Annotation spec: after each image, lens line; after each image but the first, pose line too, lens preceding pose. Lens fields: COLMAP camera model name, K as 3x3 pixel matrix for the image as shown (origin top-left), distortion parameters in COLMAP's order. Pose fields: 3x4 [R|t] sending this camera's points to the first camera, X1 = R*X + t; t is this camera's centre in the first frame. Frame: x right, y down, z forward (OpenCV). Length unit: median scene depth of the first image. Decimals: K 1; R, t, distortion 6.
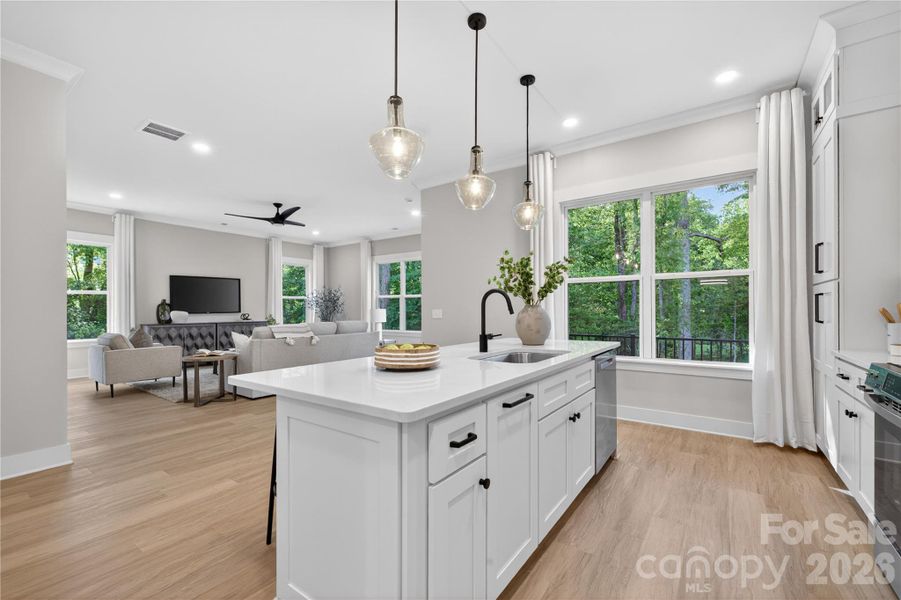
lens RADIAL K [[384.4, 0, 450.8], [0, 384.4, 307.1], [0, 0, 1]] dist [0.000681, -0.000340]
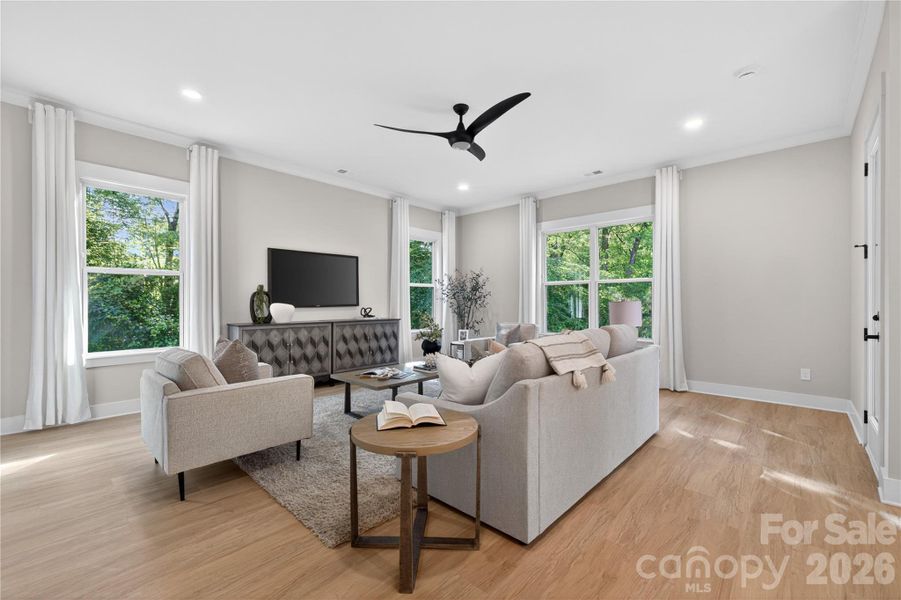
lens RADIAL K [[384.4, 0, 449.8], [0, 384.4, 299.6], [0, 0, 1]] dist [0.000681, -0.000340]
pose [[0.991537, 0.000693, -0.129822, -0.345375], [-0.000655, 1.000000, 0.000339, 0.003448], [0.129822, -0.000251, 0.991537, 0.400234]]
